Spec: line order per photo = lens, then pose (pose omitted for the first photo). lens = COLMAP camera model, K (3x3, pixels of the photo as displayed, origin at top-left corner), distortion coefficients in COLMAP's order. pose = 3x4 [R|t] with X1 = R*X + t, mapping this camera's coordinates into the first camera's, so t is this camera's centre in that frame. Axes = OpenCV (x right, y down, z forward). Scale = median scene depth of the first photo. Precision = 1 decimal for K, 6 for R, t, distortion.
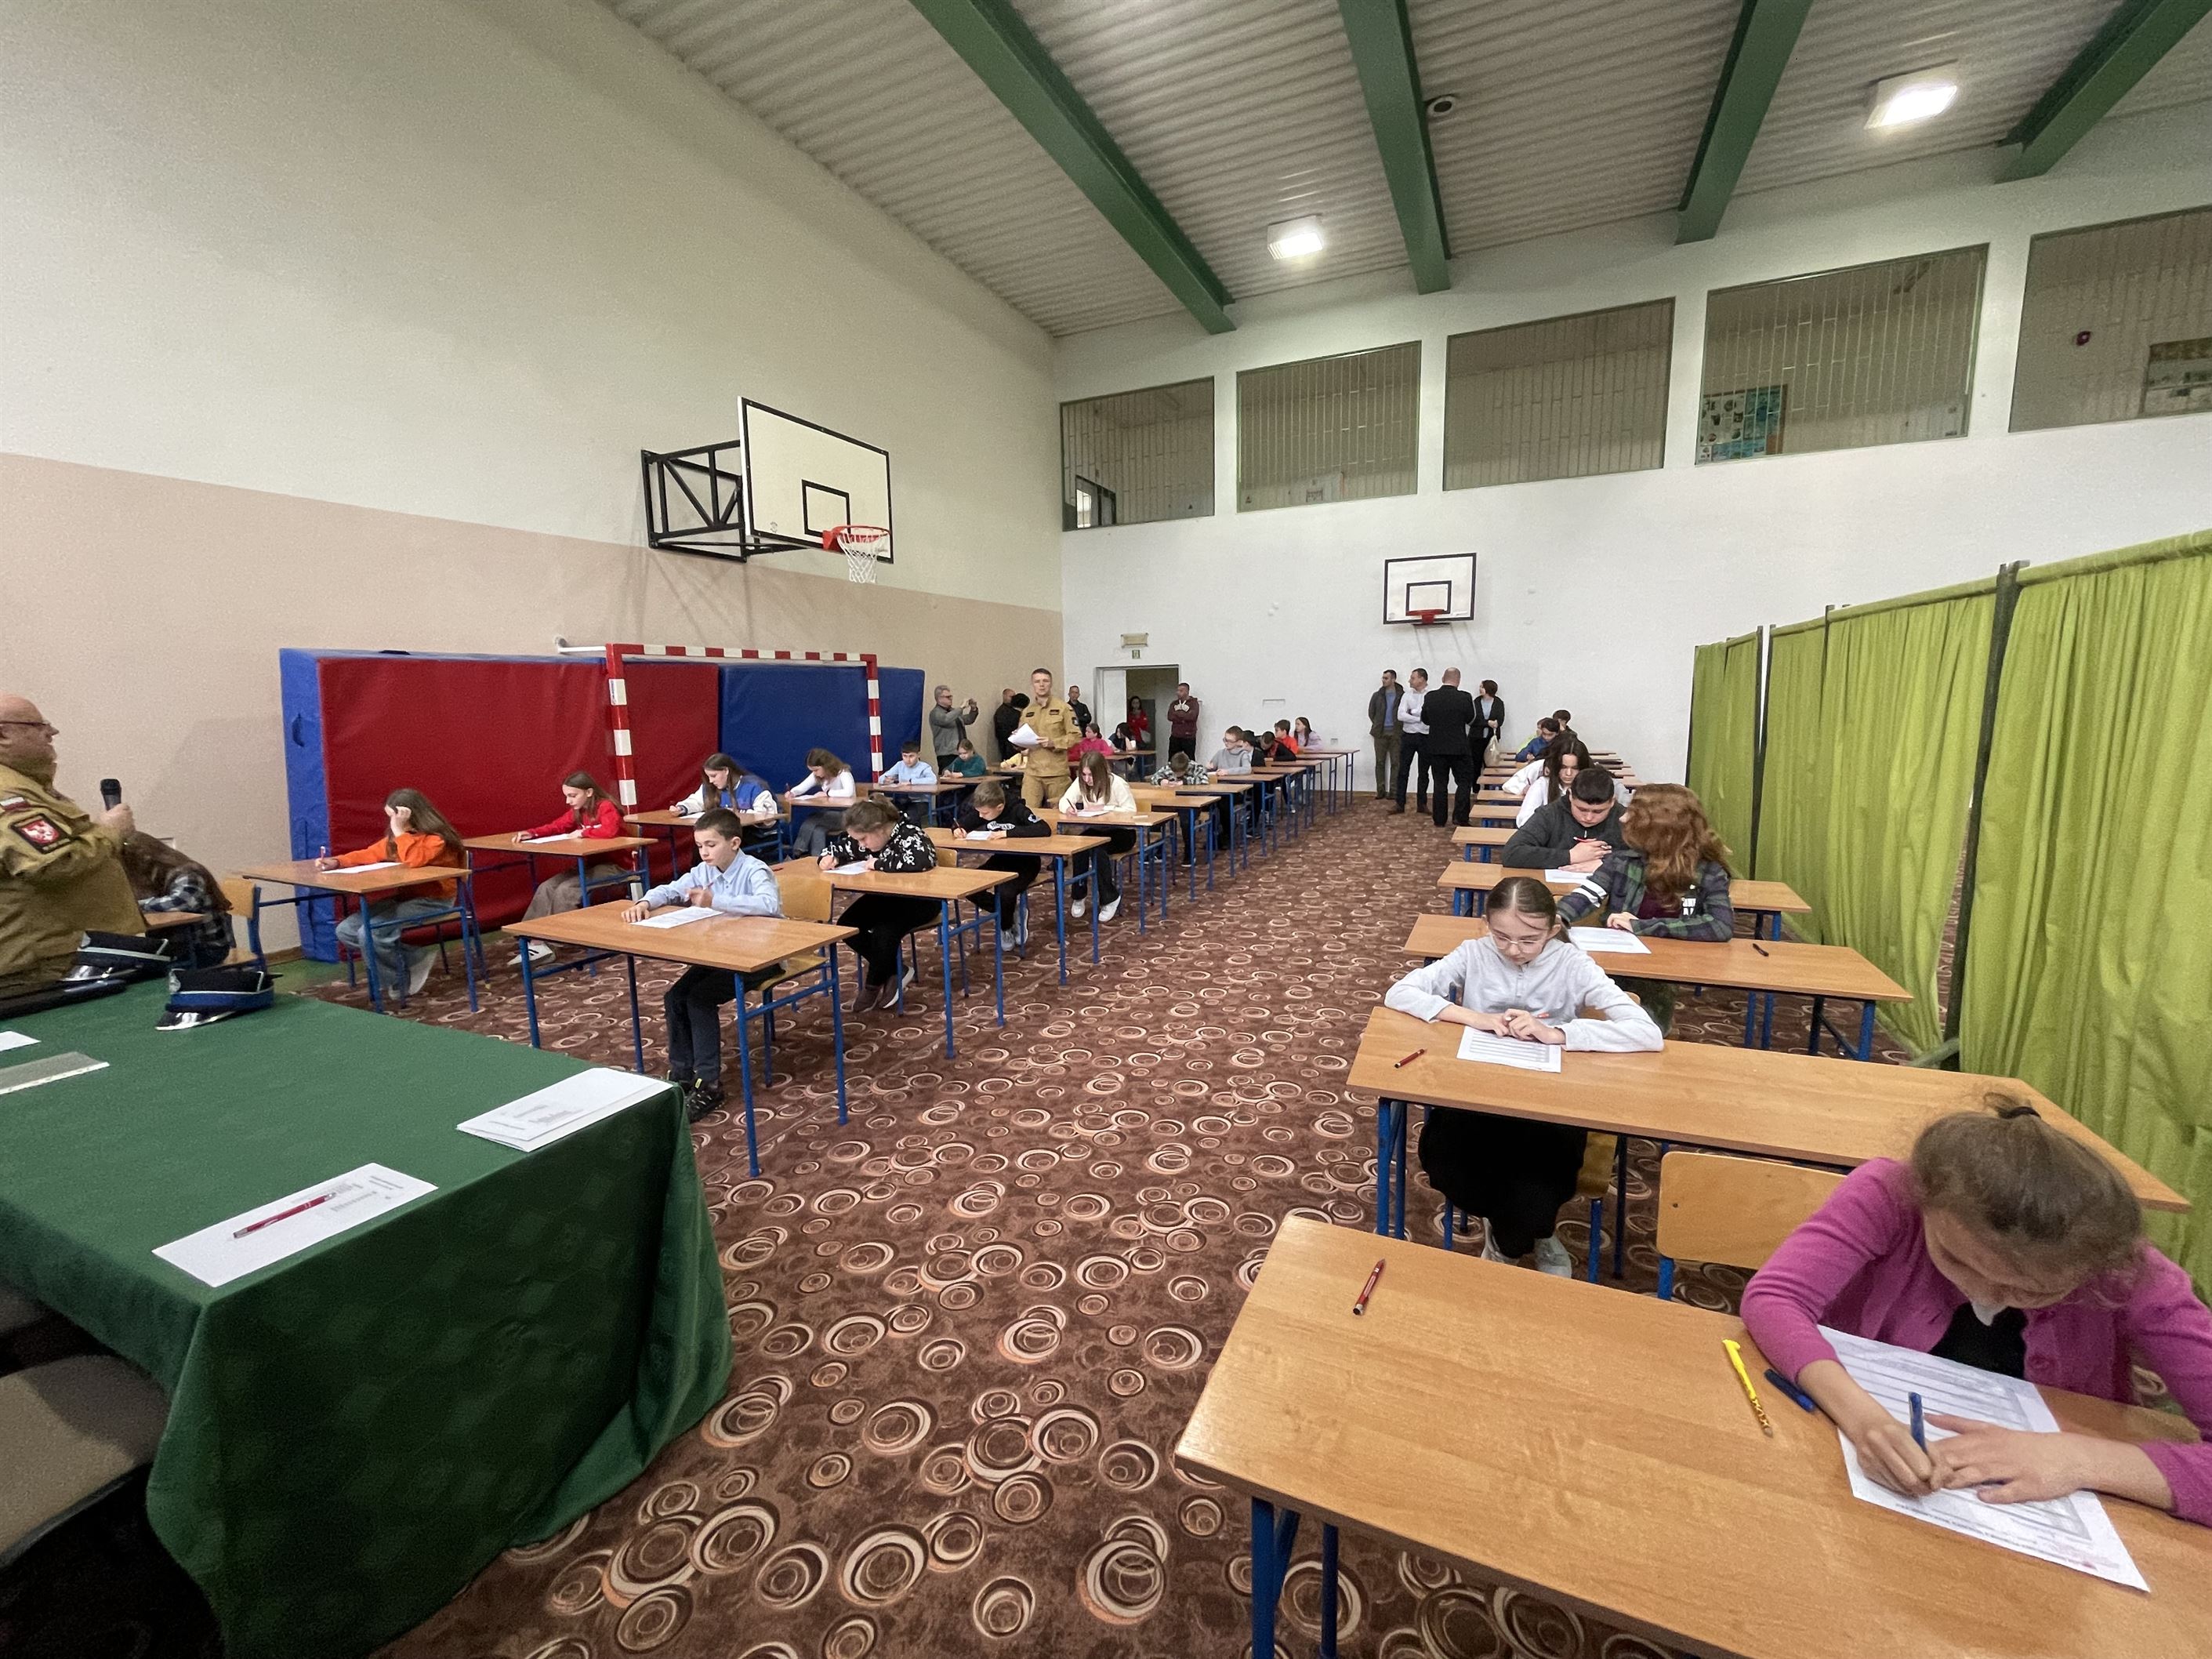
lens RADIAL K [[895.9, 0, 1108.7], [0, 895.9, 824.6], [0, 0, 1]] dist [-0.002653, 0.000669]
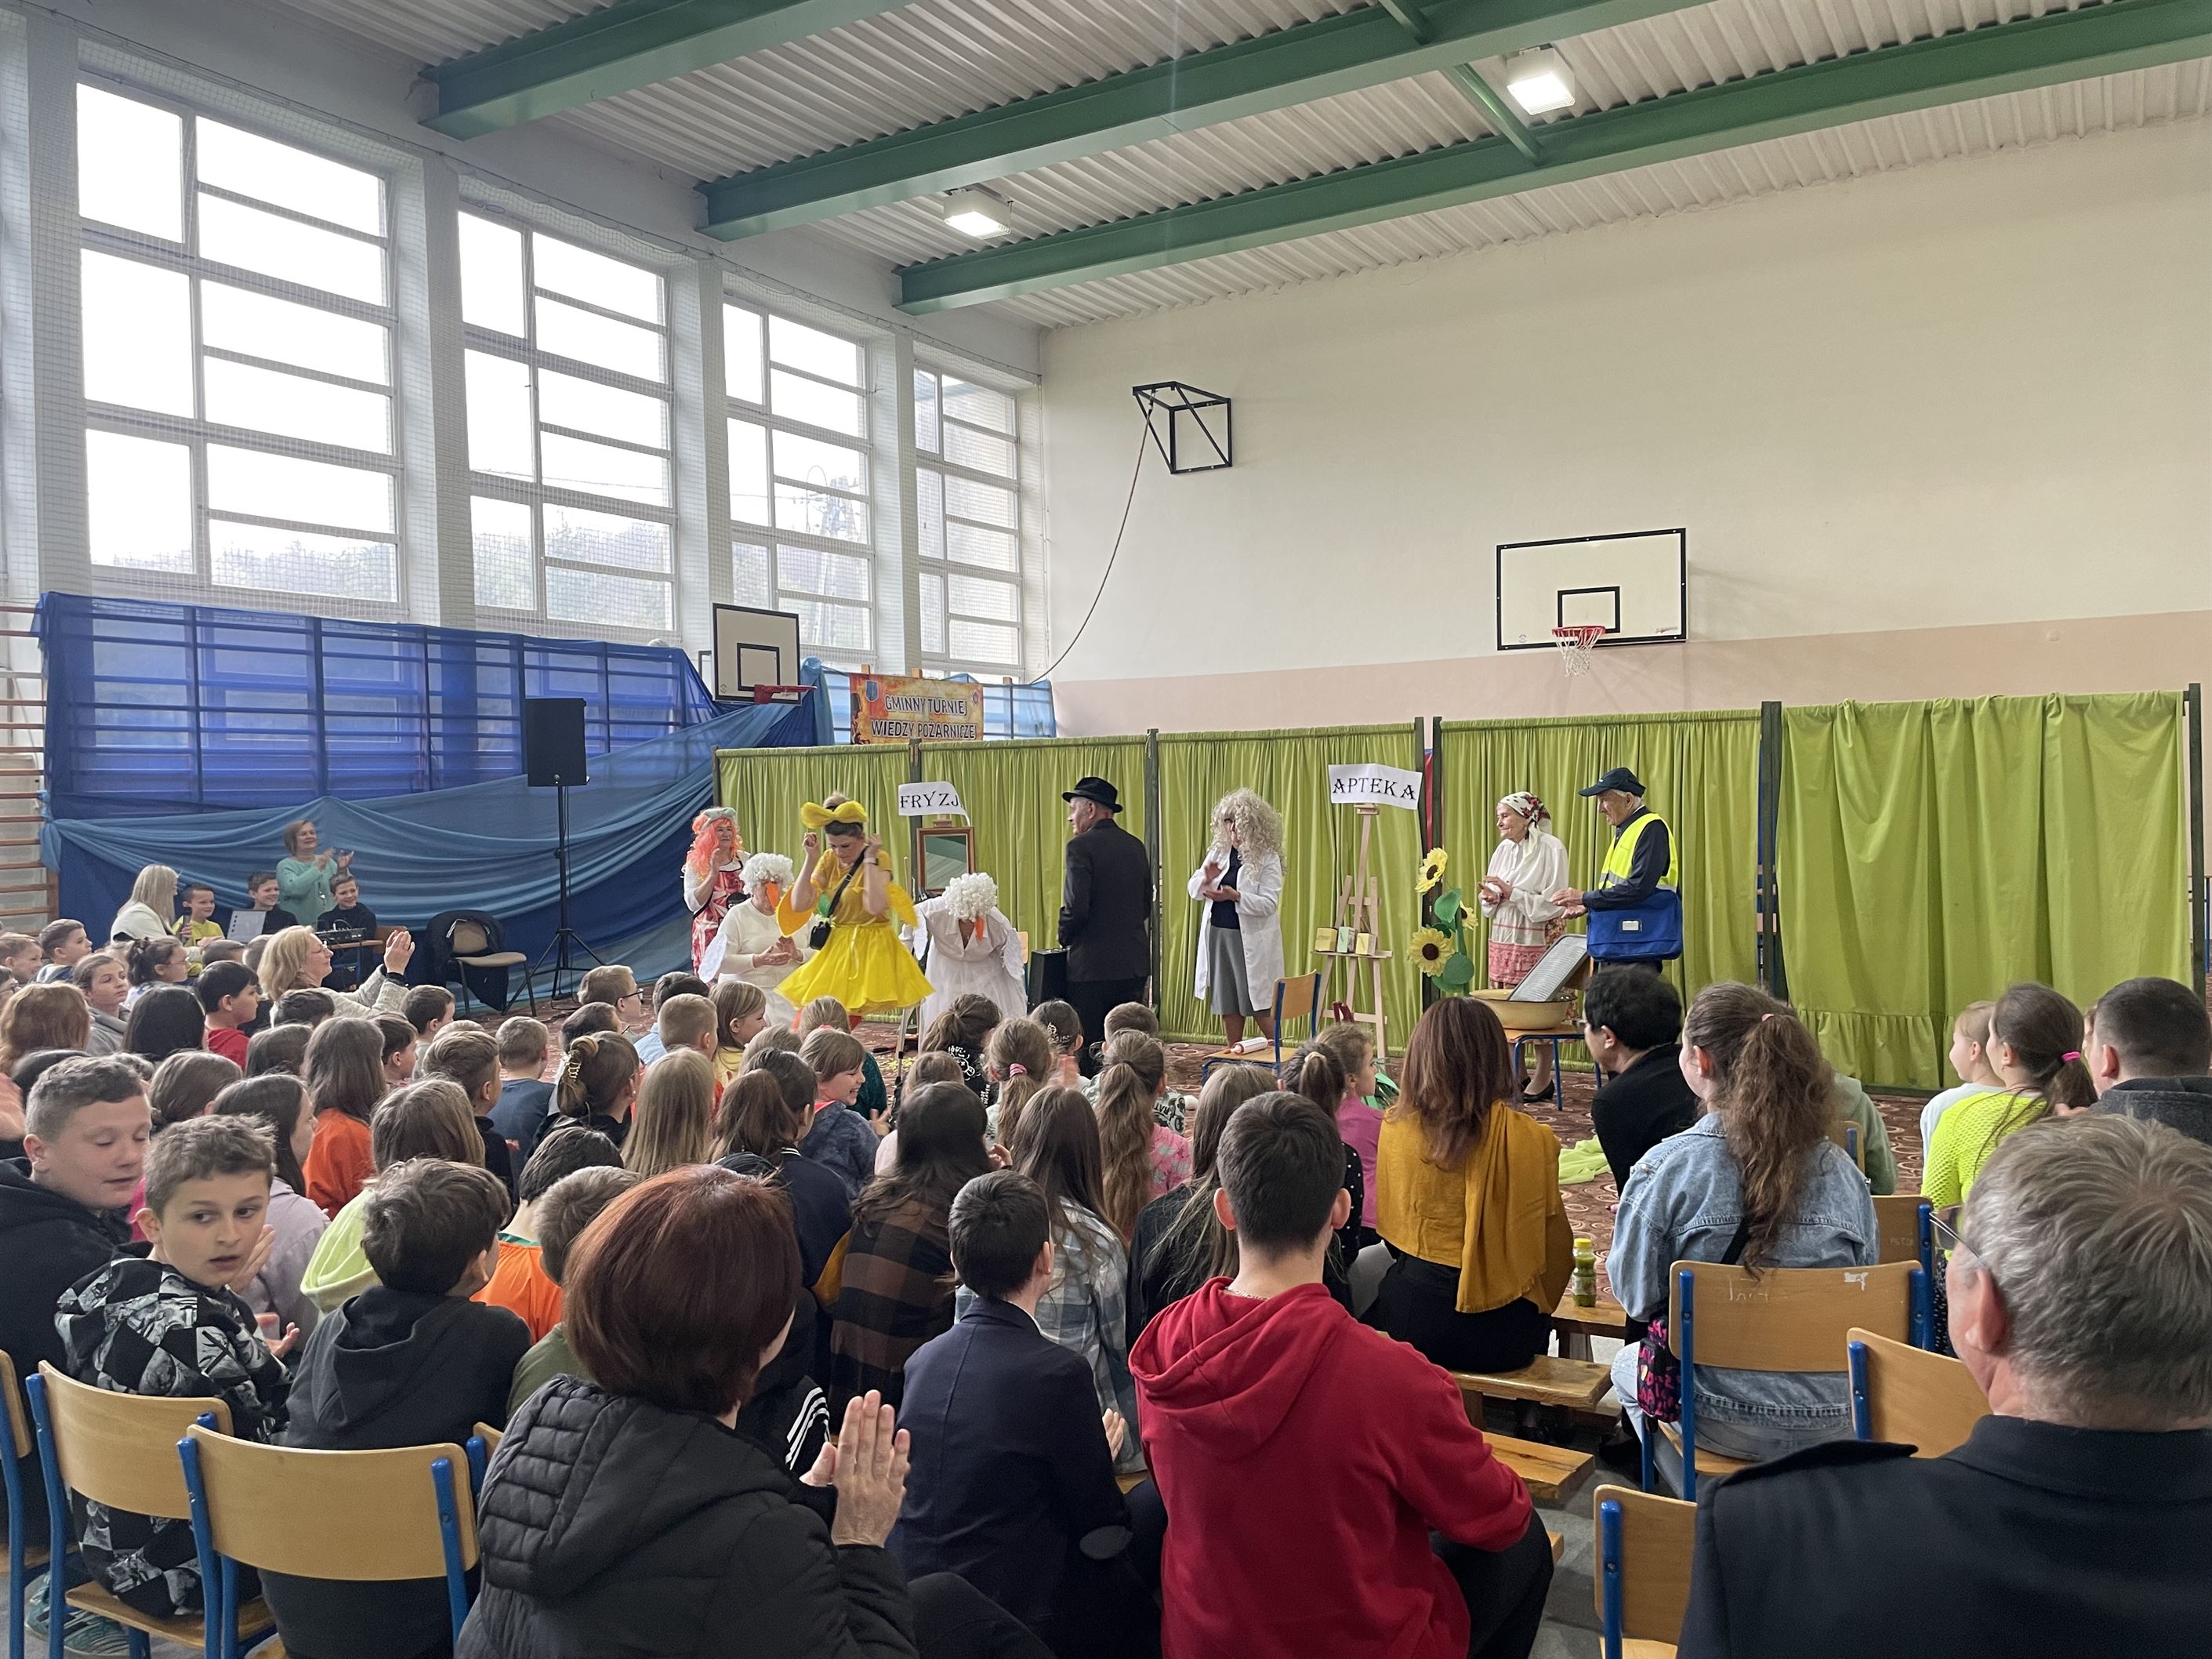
lens RADIAL K [[1668.9, 0, 1107.1], [0, 1668.9, 811.9], [0, 0, 1]] dist [0.096533, -0.125655]
pose [[-0.098018, 0.035796, -0.994541, 1.211185], [-0.119712, 0.991672, 0.047491, -0.088360], [0.987958, 0.123713, -0.092917, 0.428684]]
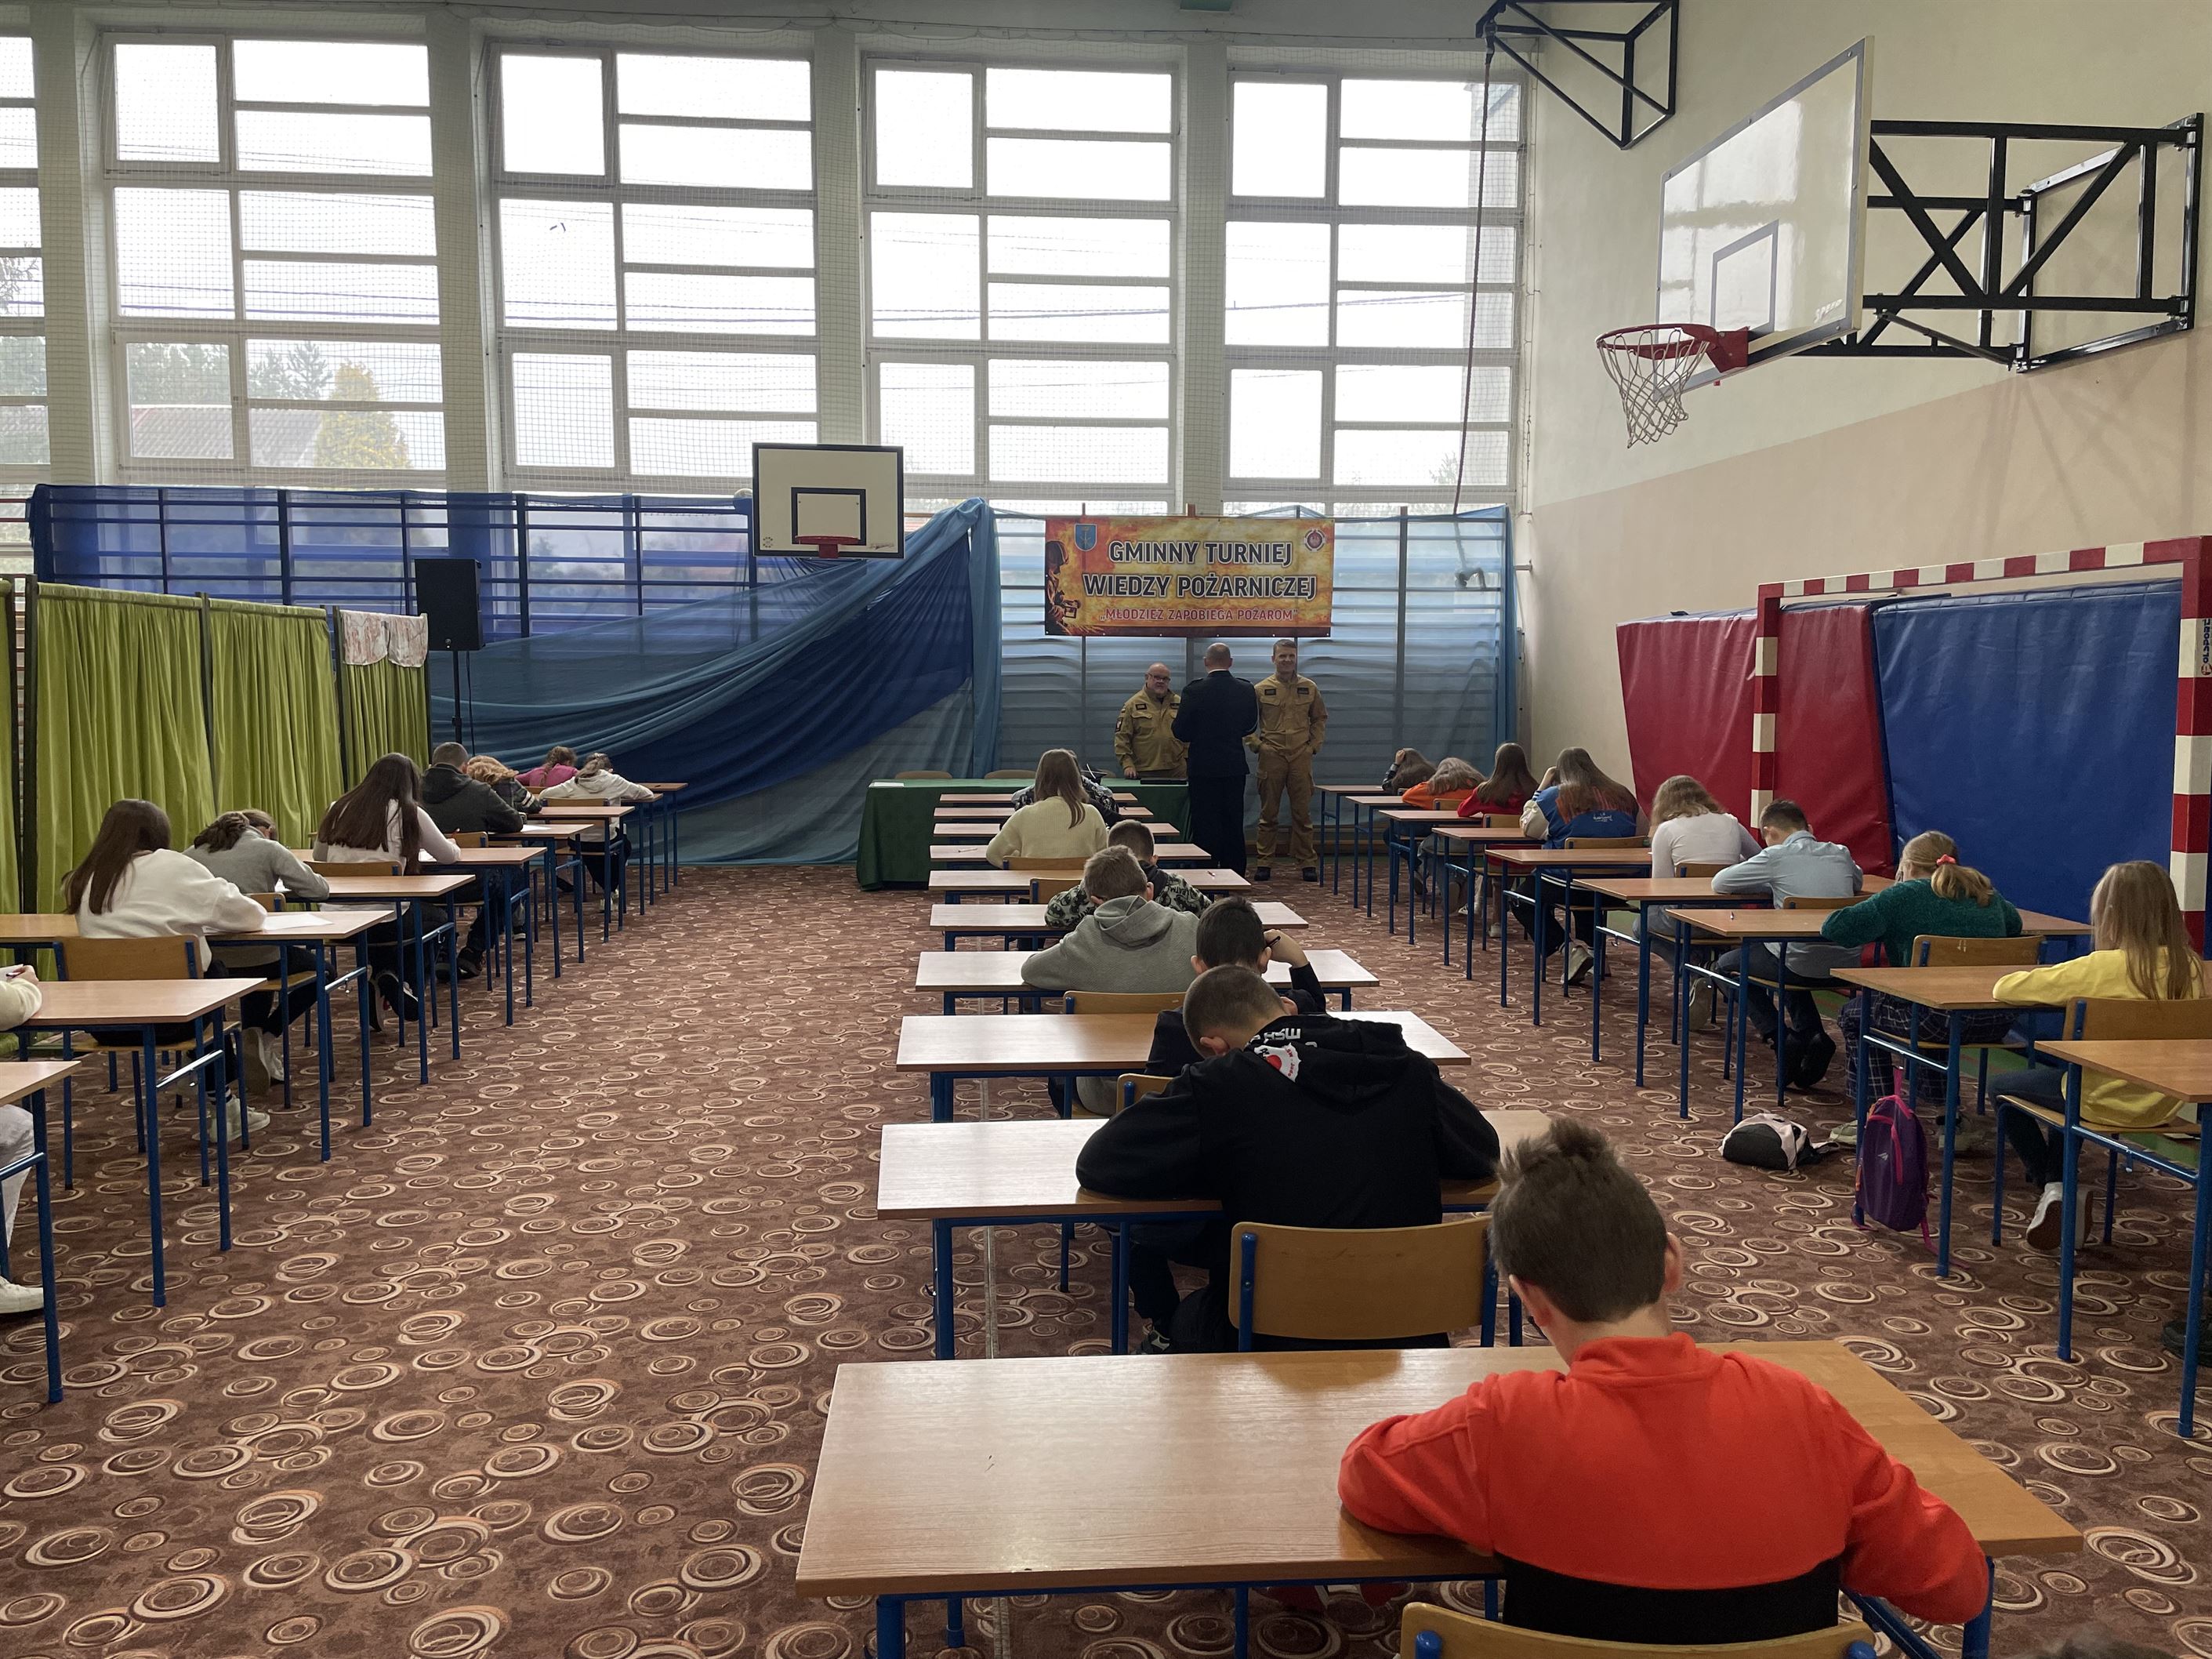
lens RADIAL K [[1653.9, 0, 1103.8], [0, 1653.9, 824.1], [0, 0, 1]] dist [0.092621, -0.126907]
pose [[-0.866246, 0.063975, -0.495505, 0.302755], [-0.058572, 0.971925, 0.227882, -0.170862], [0.496172, 0.226425, -0.838180, 1.105963]]
